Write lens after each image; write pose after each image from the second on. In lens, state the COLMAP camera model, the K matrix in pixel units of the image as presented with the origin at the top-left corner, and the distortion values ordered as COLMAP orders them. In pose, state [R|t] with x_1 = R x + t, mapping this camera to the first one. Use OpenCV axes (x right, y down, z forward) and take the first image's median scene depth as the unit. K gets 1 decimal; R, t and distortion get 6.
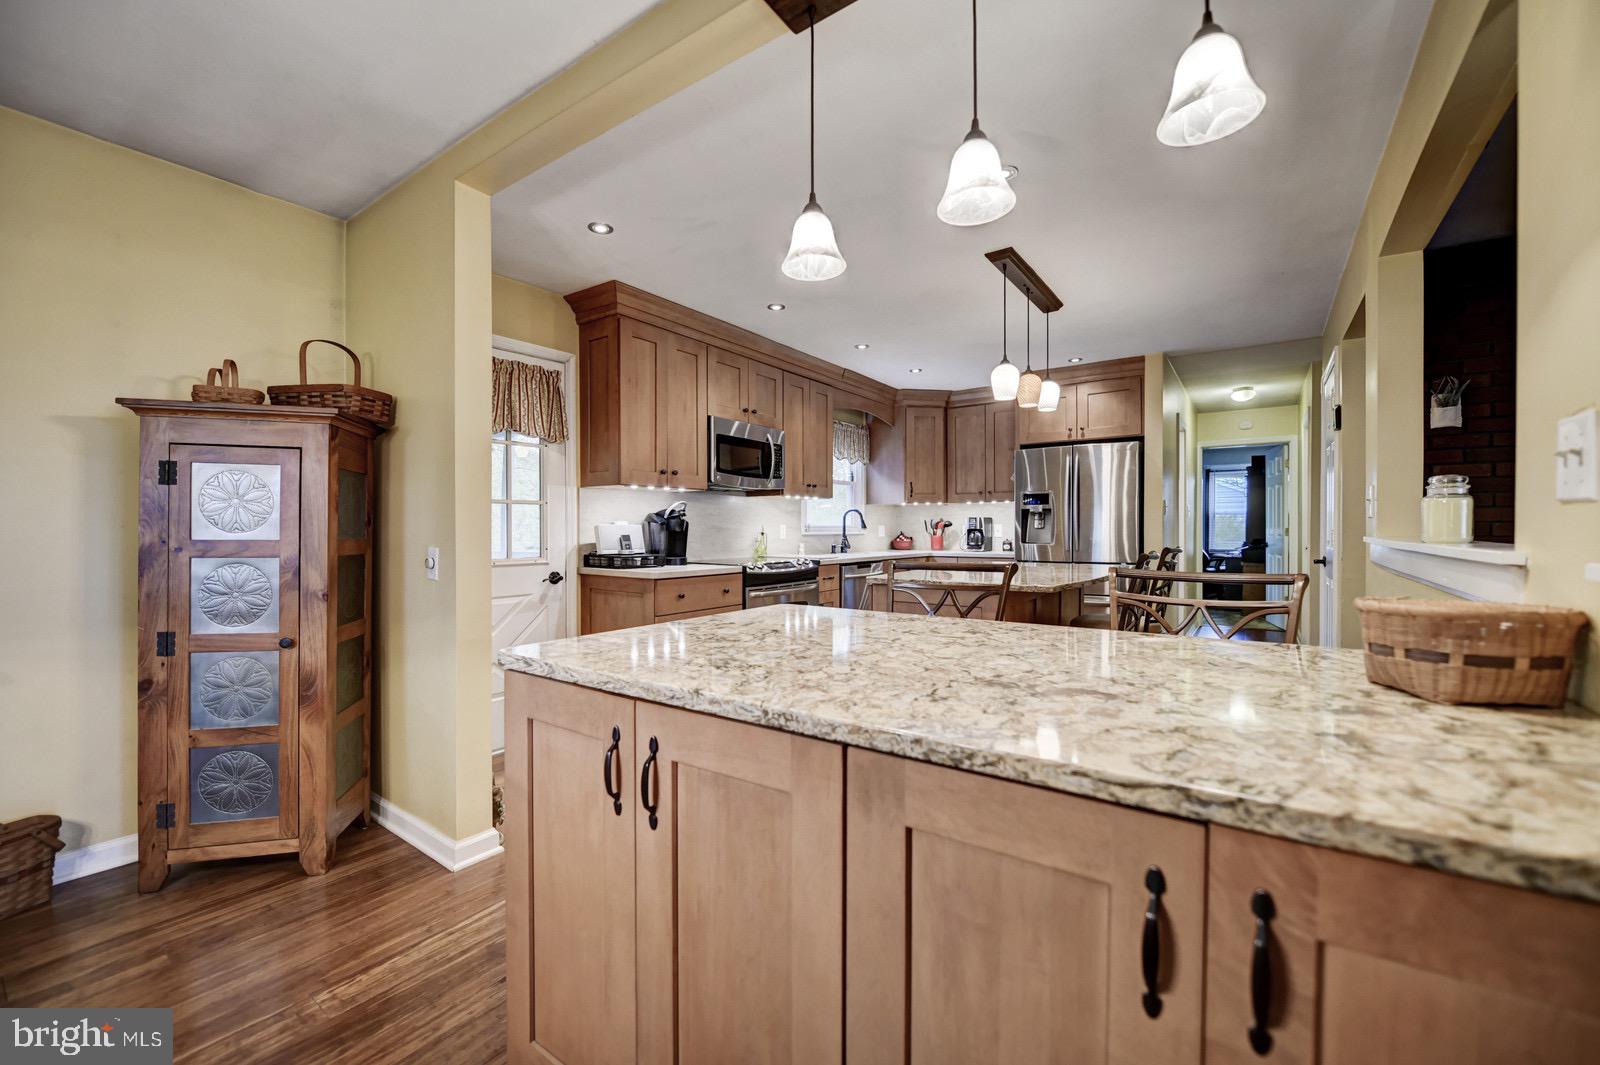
lens RADIAL K [[635.1, 0, 802.4], [0, 635.1, 535.5], [0, 0, 1]] dist [-0.009978, 0.000139]
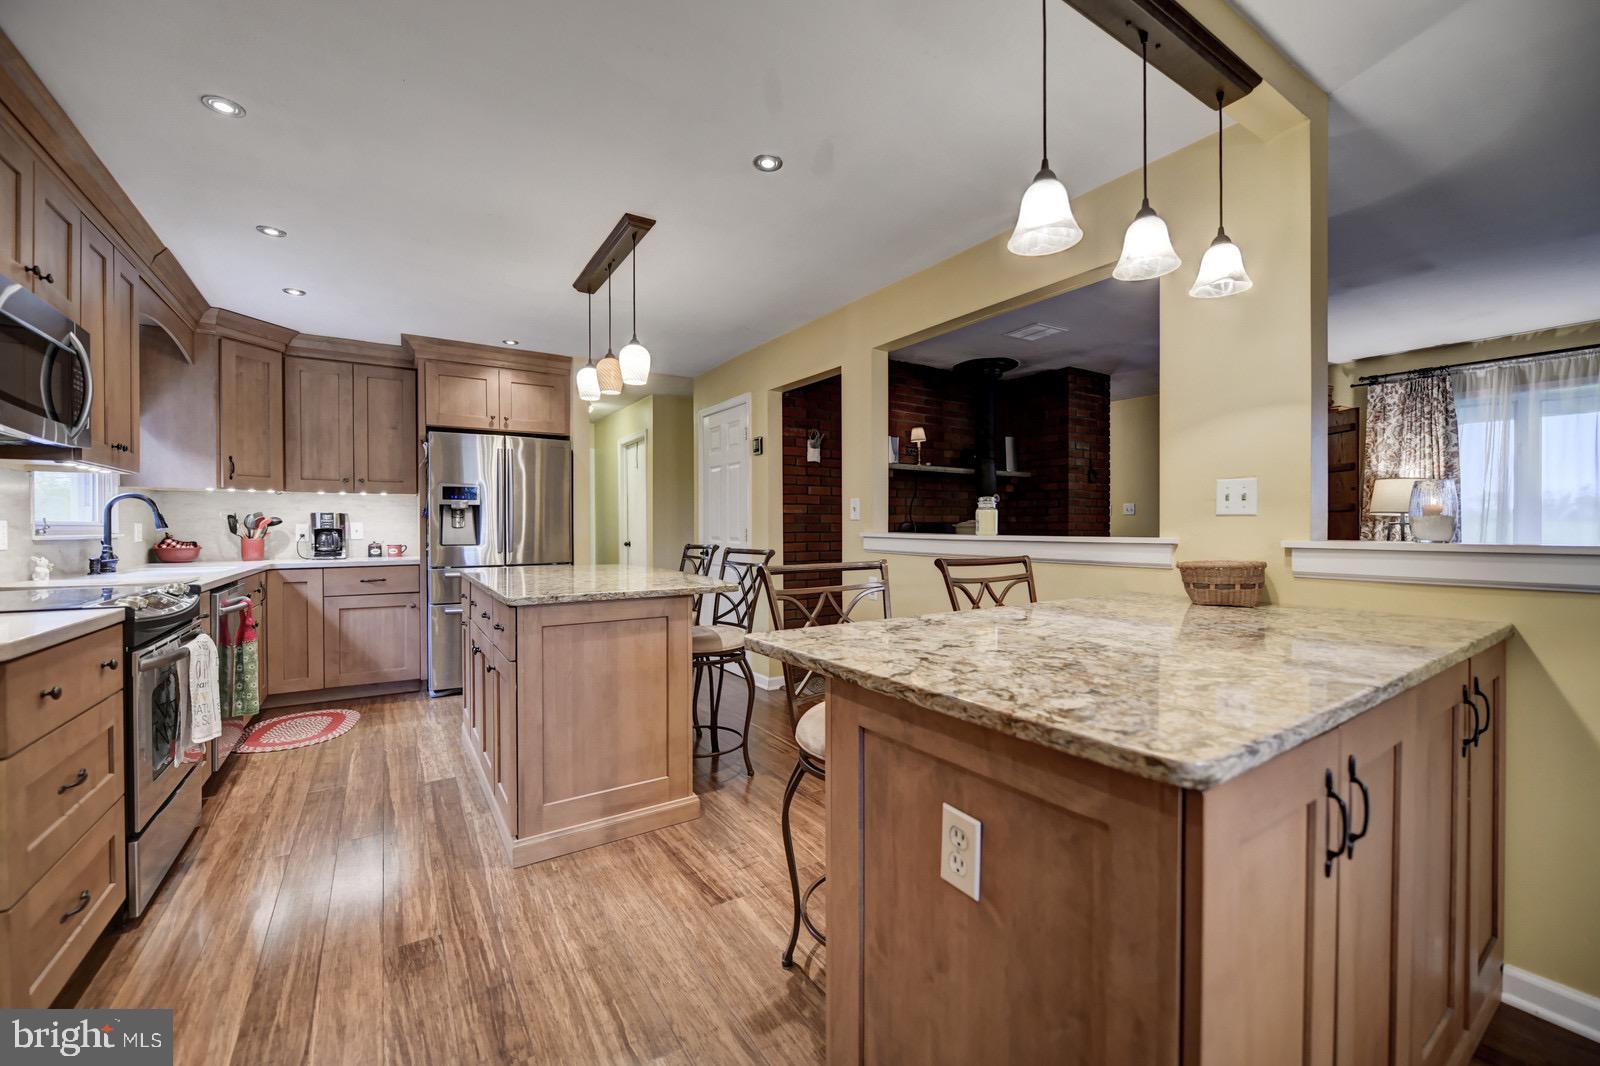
lens RADIAL K [[638.7, 0, 806.2], [0, 638.7, 532.2], [0, 0, 1]] dist [-0.005973, -0.001891]
pose [[0.353322, -0.007626, 0.935471, -0.352465], [0.012778, 0.999913, 0.003325, -0.003018], [-0.935414, 0.010778, 0.353389, 0.358147]]
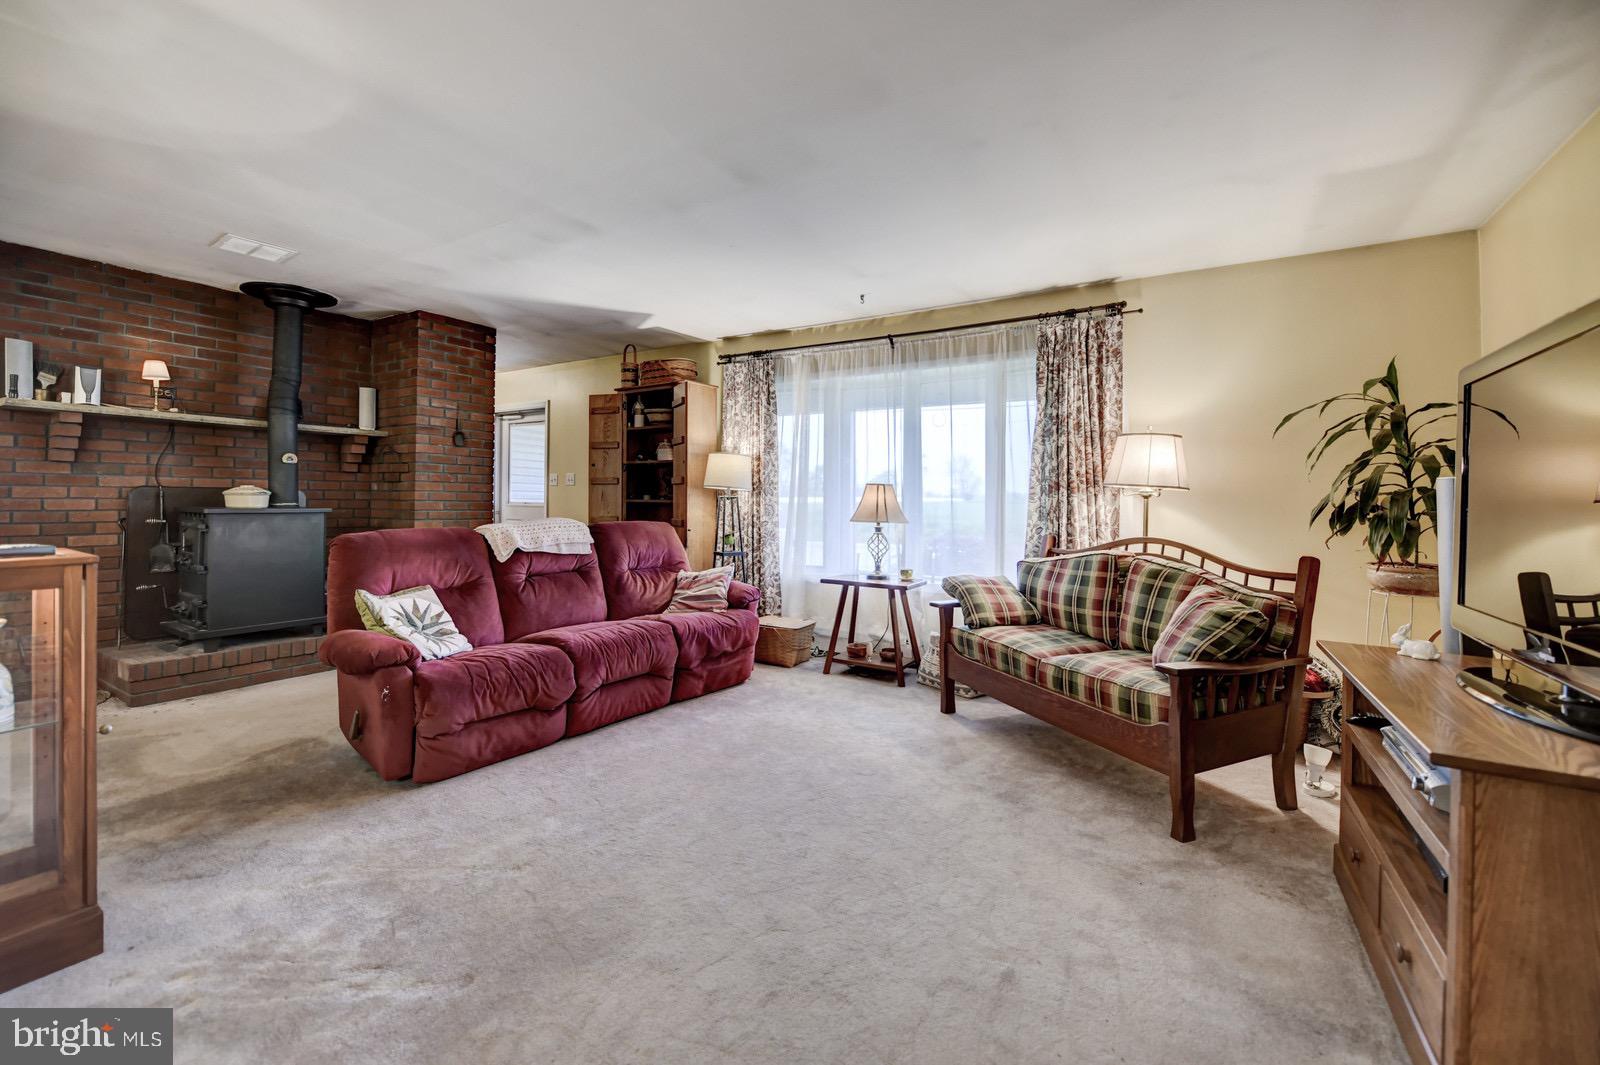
lens RADIAL K [[635.1, 0, 805.4], [0, 635.1, 478.3], [0, 0, 1]] dist [-0.009978, 0.000139]
pose [[-0.072116, 0.034229, 0.996809, -0.076546], [-0.000243, 0.999410, -0.034336, 0.004631], [-0.997396, -0.002718, -0.072065, -0.333525]]
